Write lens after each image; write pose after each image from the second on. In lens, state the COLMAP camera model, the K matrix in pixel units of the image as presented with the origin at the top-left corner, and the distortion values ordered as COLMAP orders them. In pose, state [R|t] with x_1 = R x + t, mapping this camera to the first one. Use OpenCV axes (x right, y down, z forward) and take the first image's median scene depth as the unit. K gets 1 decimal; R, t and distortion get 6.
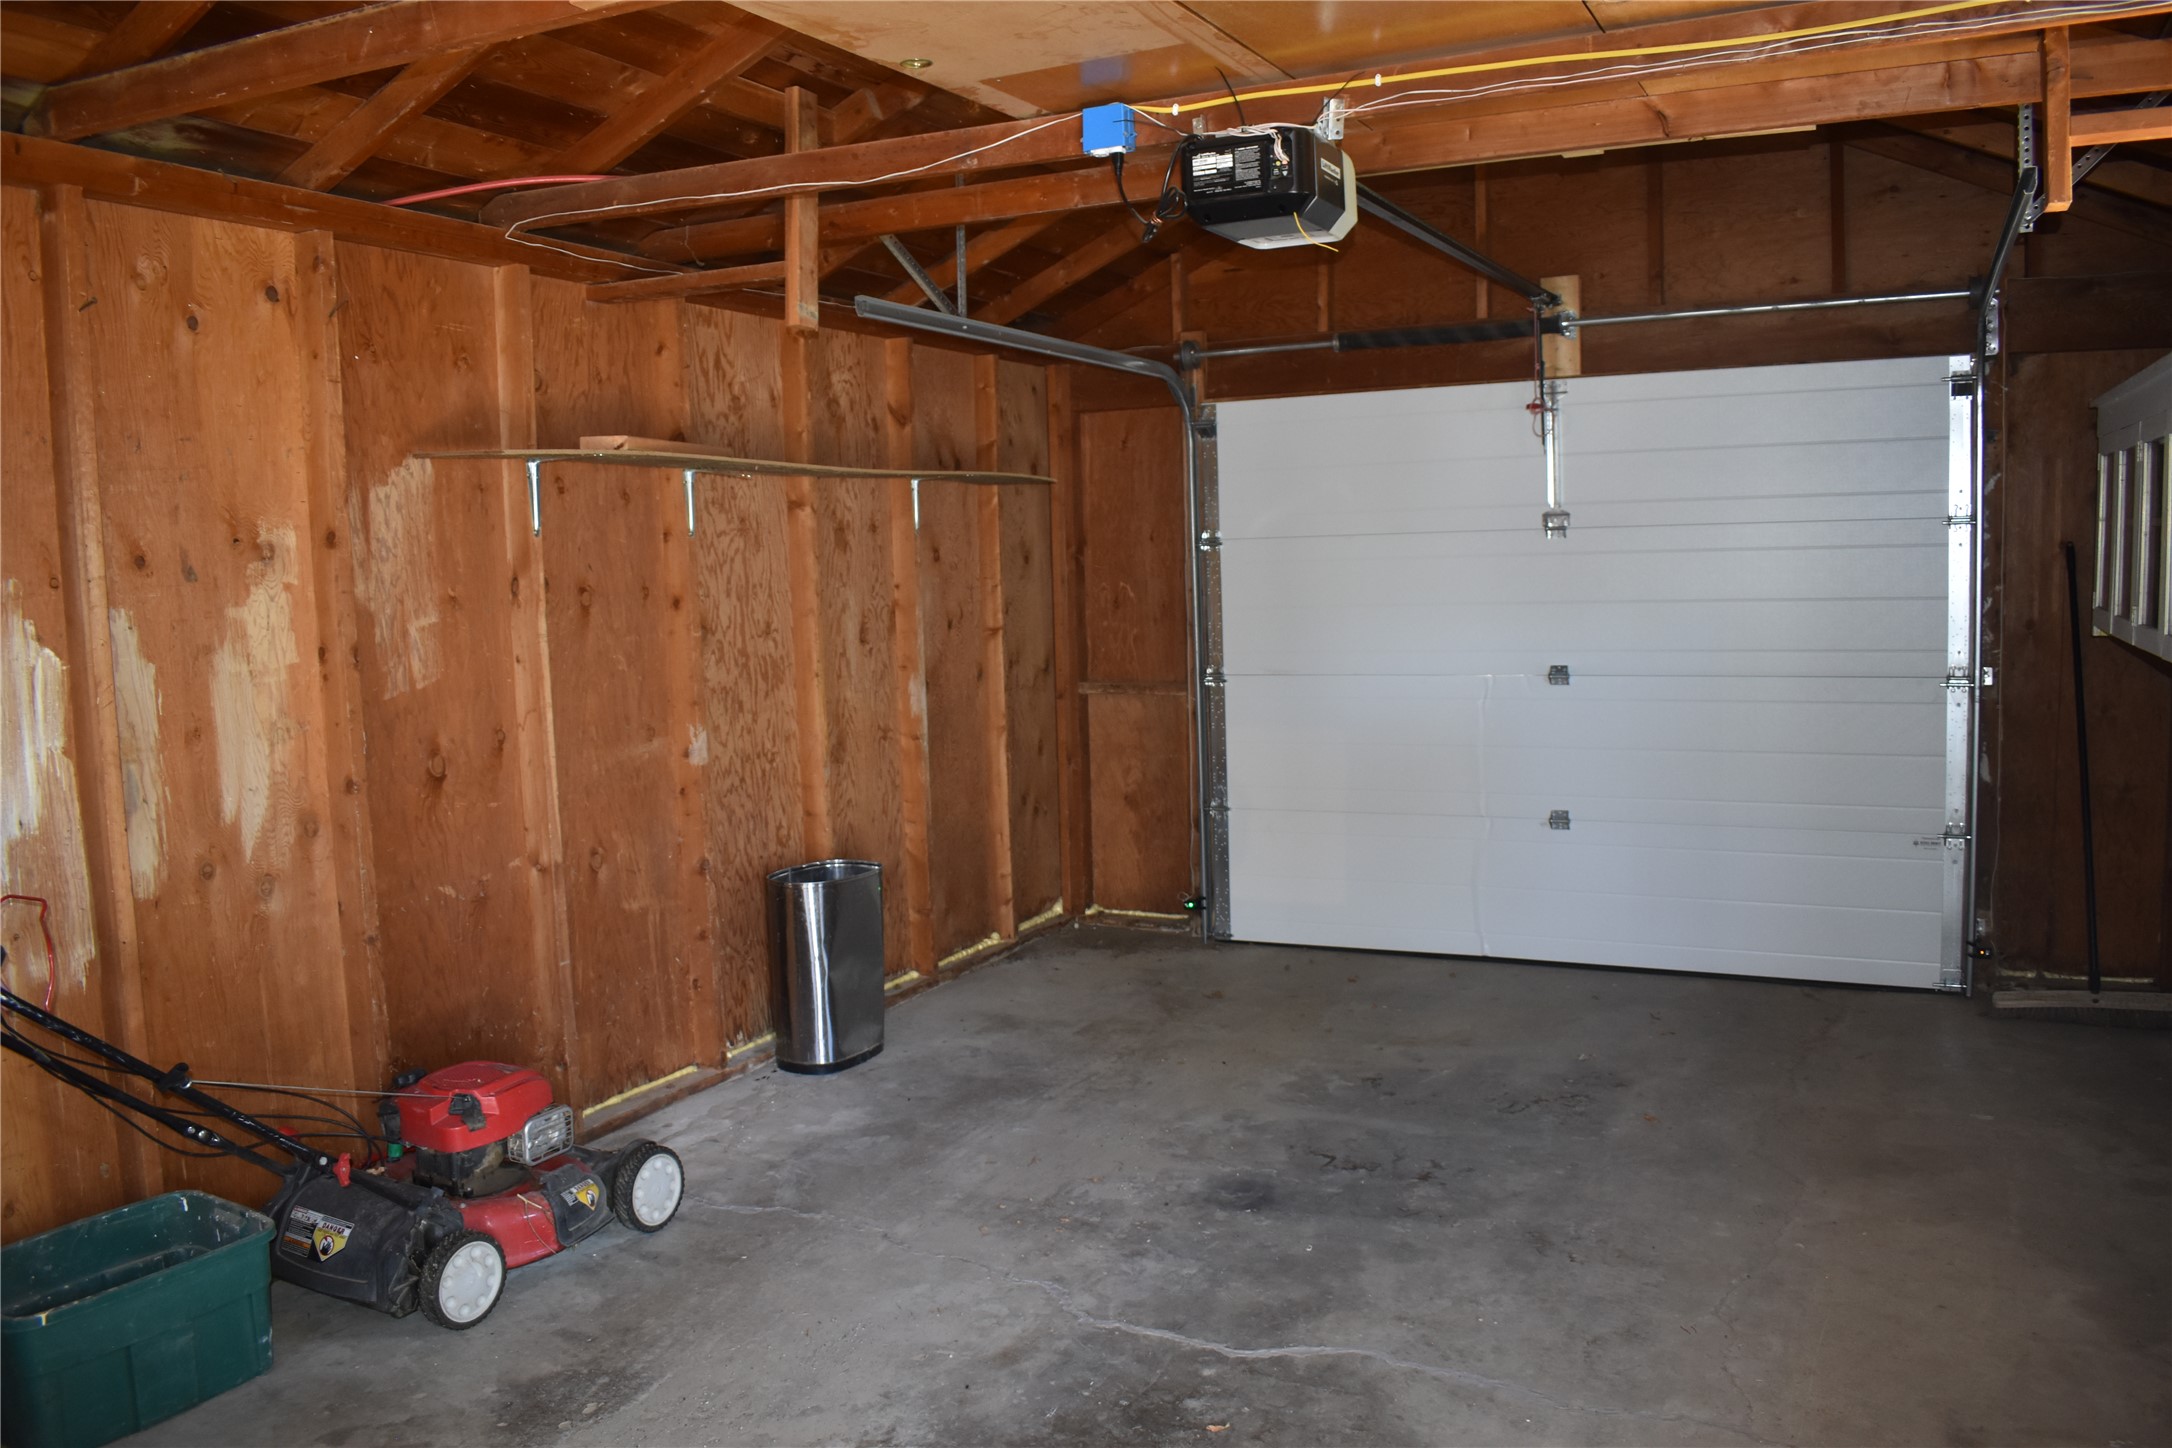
lens RADIAL K [[1672.8, 0, 1085.7], [0, 1672.8, 726.5], [0, 0, 1]] dist [-0.091313, 0.009156]
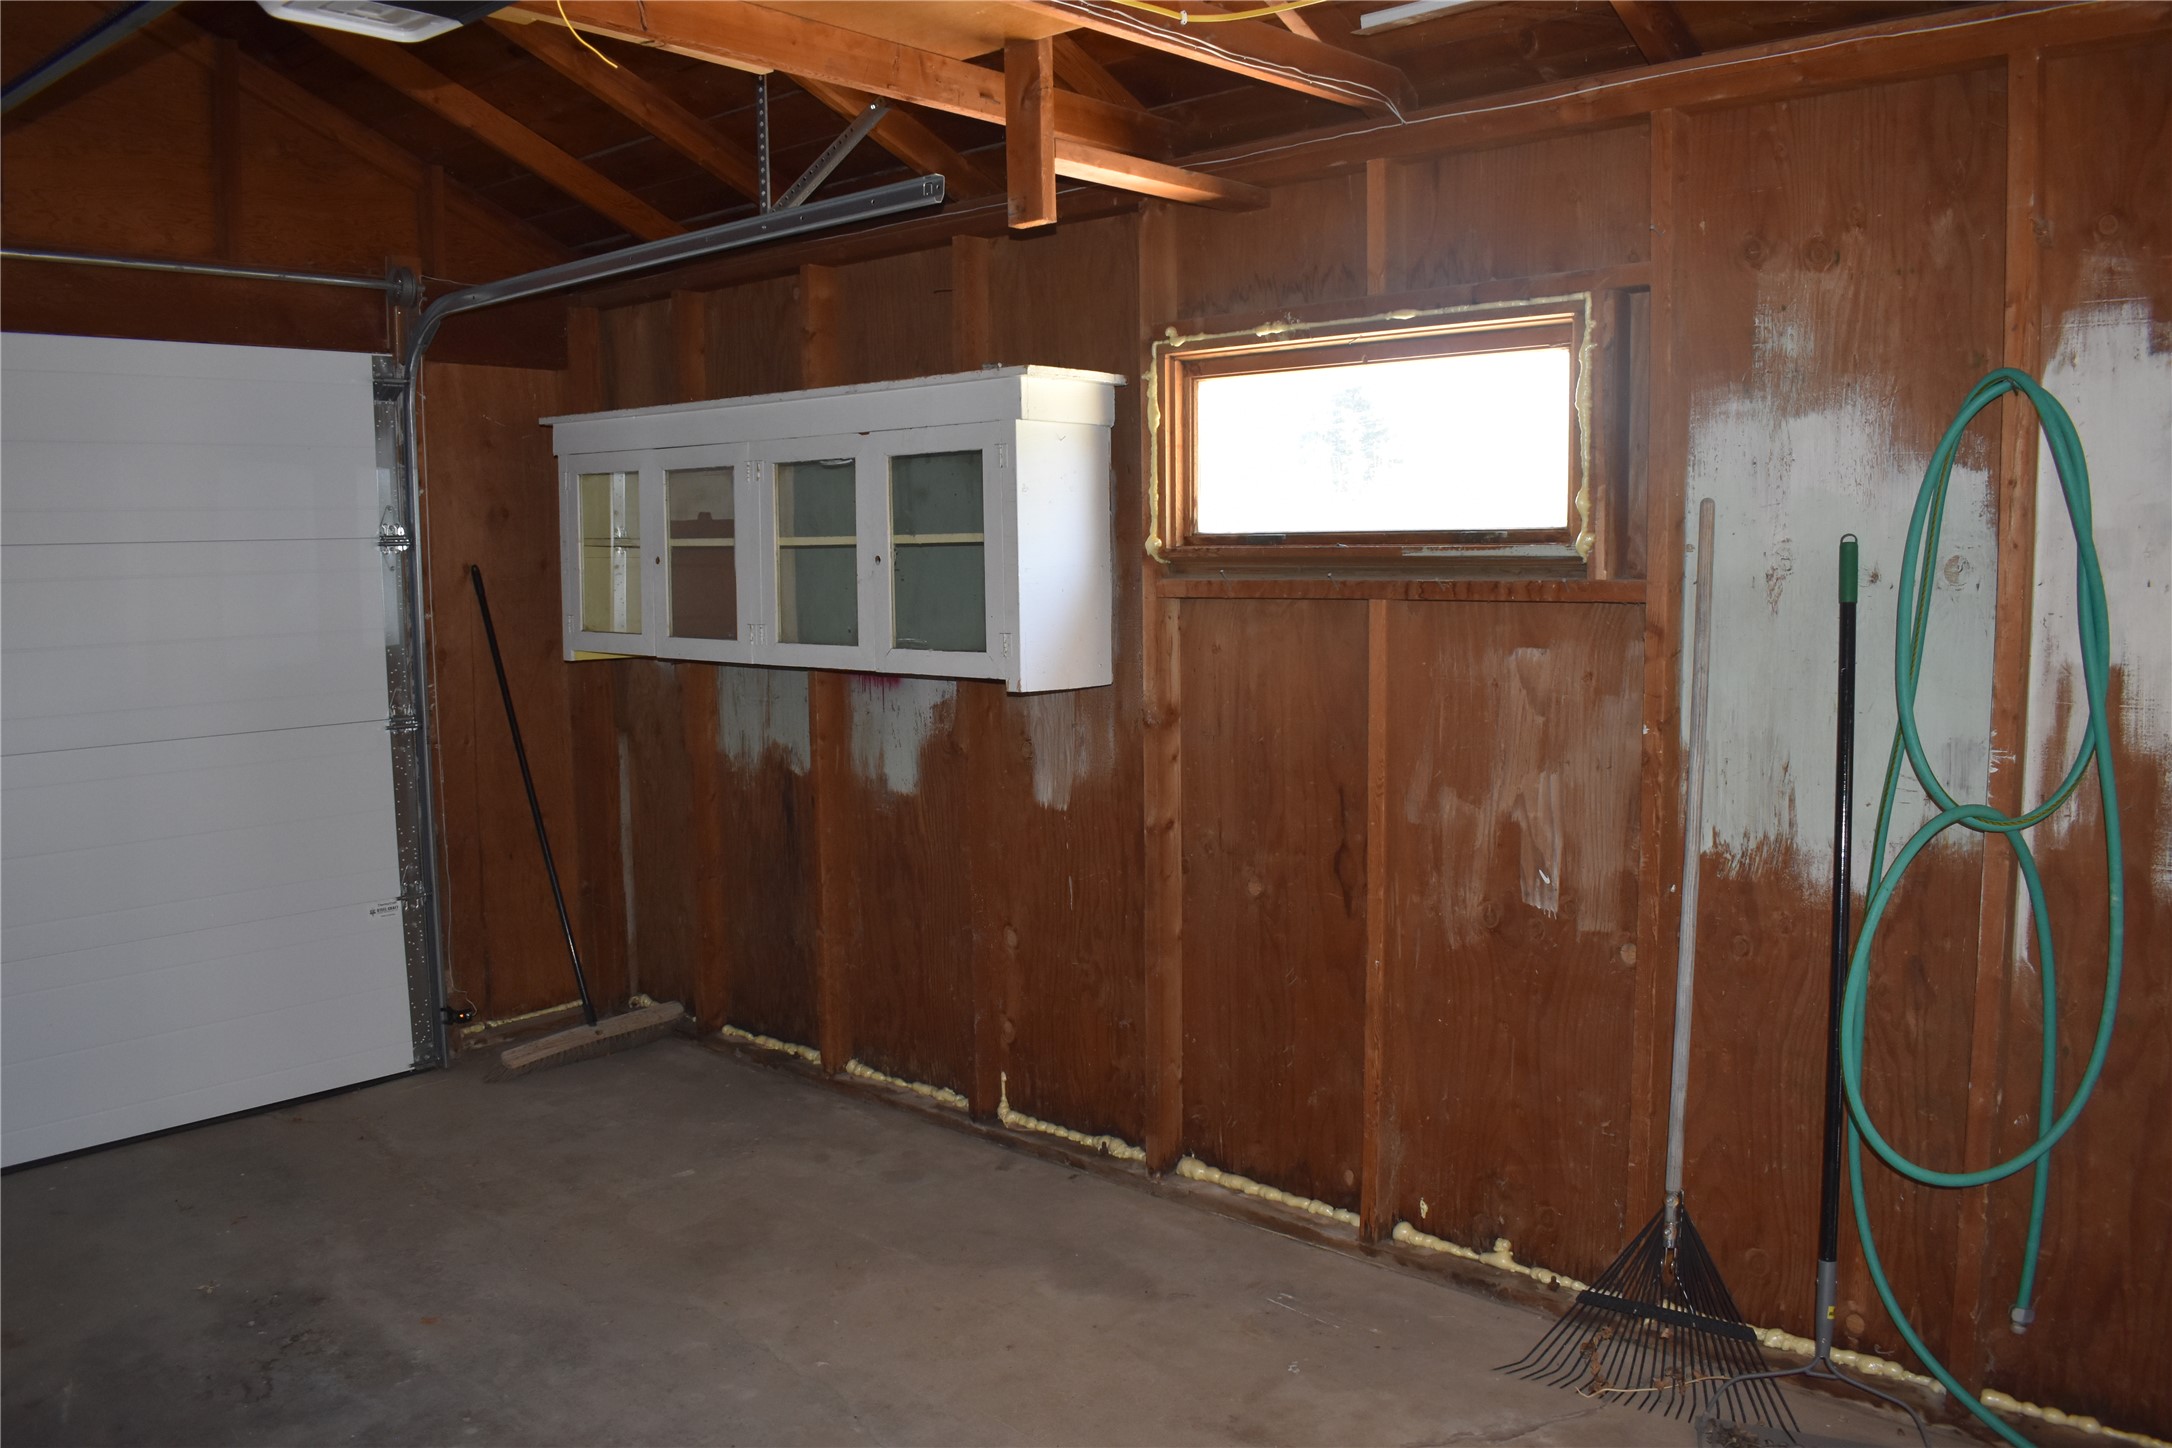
lens RADIAL K [[1672.8, 0, 1086.2], [0, 1672.8, 716.7], [0, 0, 1]] dist [-0.091313, 0.009156]
pose [[0.249289, -0.073087, 0.965667, -0.265938], [0.101254, 0.993650, 0.049066, -0.041312], [-0.963121, 0.085546, 0.255106, 0.459092]]
